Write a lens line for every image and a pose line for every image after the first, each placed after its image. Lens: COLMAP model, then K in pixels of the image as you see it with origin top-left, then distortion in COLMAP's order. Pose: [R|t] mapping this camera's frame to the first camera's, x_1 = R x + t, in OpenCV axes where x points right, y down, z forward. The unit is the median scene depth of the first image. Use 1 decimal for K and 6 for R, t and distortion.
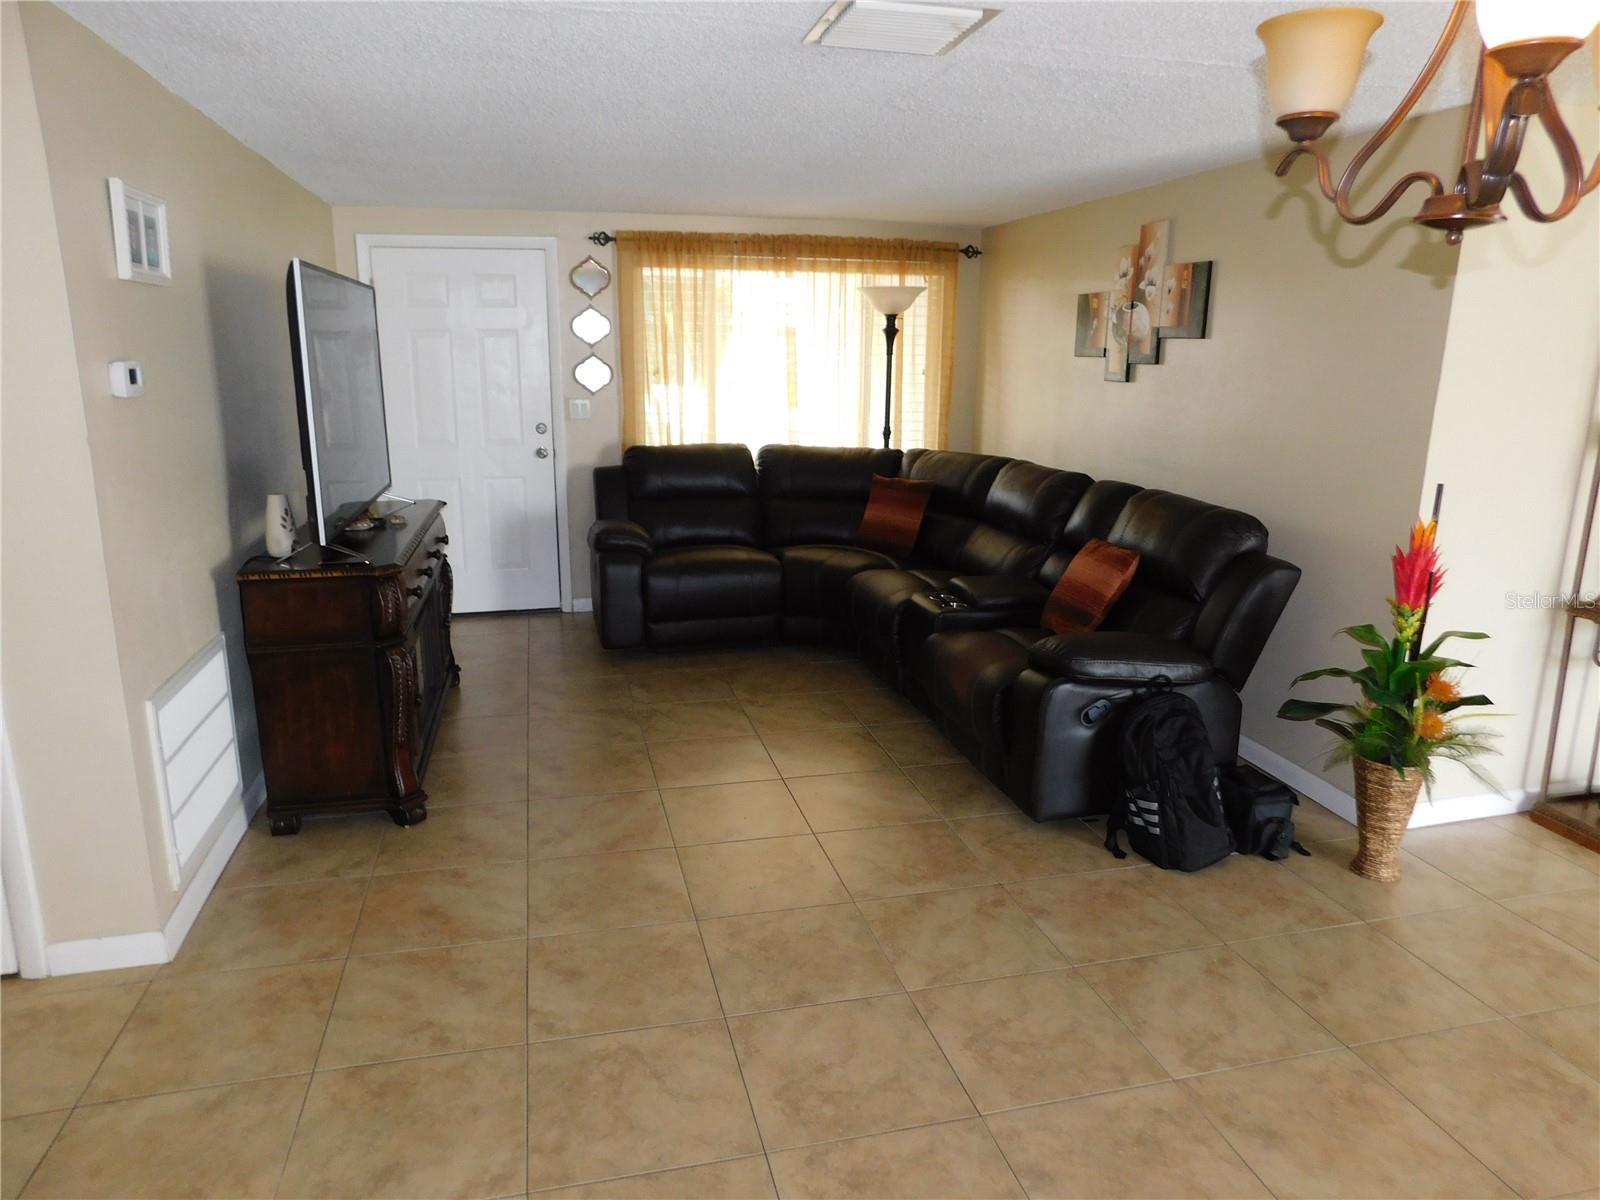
lens RADIAL K [[1061.0, 0, 792.6], [0, 1061.0, 614.3], [0, 0, 1]] dist [-0.059518, 0.043051]
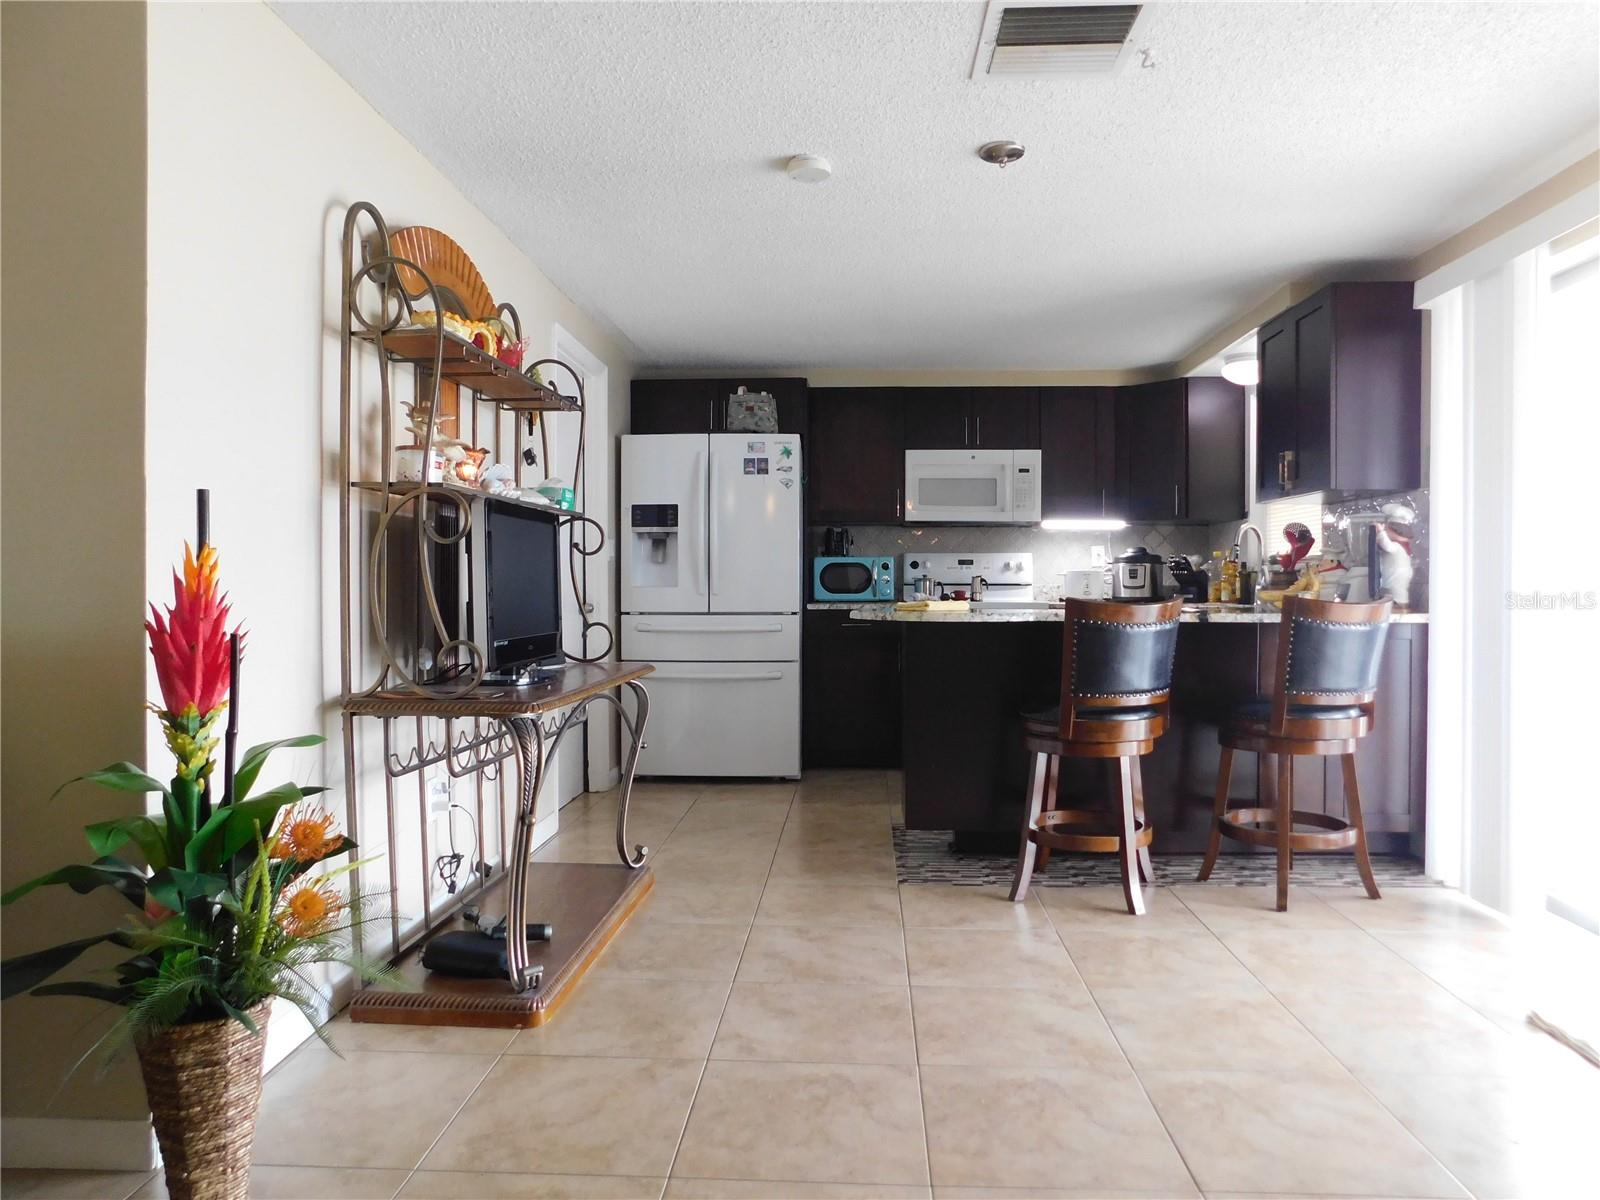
lens RADIAL K [[1061.0, 0, 811.6], [0, 1061.0, 592.6], [0, 0, 1]] dist [-0.059518, 0.043051]
pose [[0.289534, -0.019841, 0.956962, 0.168985], [0.238939, 0.969631, -0.052189, 0.037242], [-0.926865, 0.243766, 0.285482, 0.532399]]
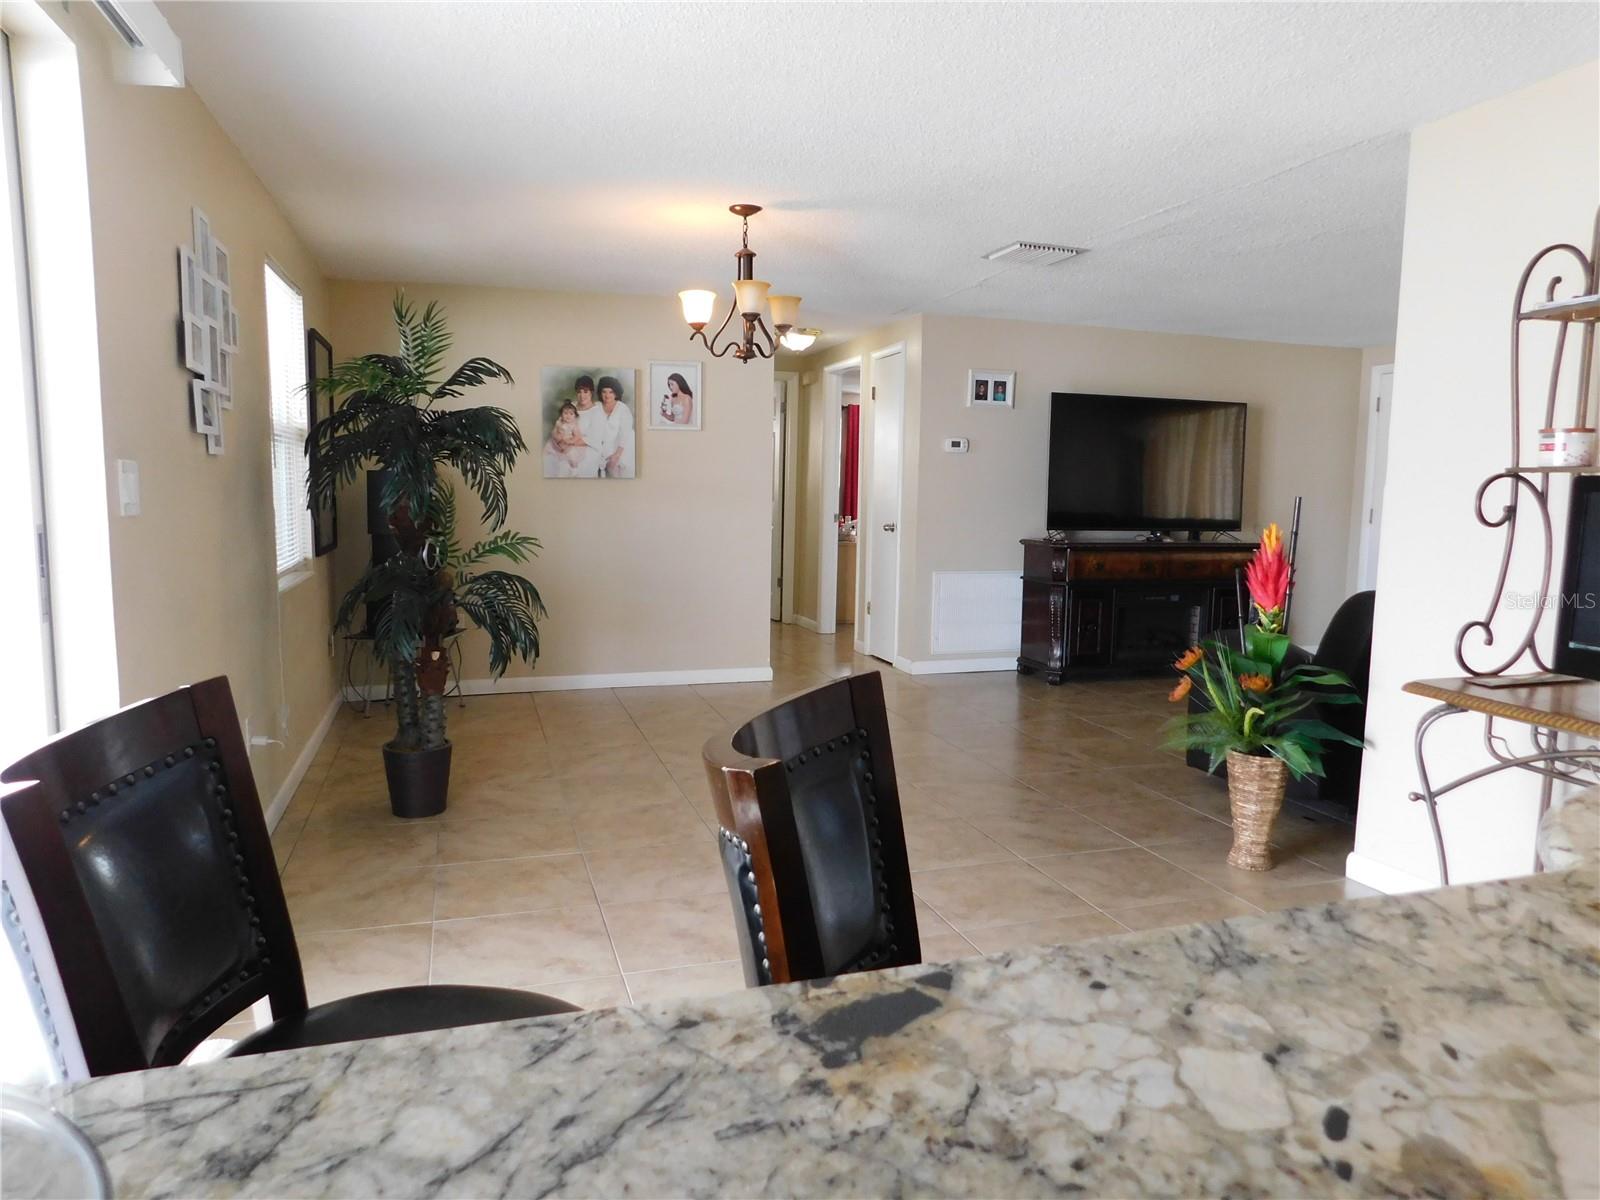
lens RADIAL K [[1061.0, 0, 805.5], [0, 1061.0, 600.3], [0, 0, 1]] dist [-0.059518, 0.043051]
pose [[0.074971, 0.103803, -0.991768, 1.654036], [-0.258365, 0.962627, 0.081222, 0.019611], [0.963134, 0.250149, 0.098988, 0.417849]]
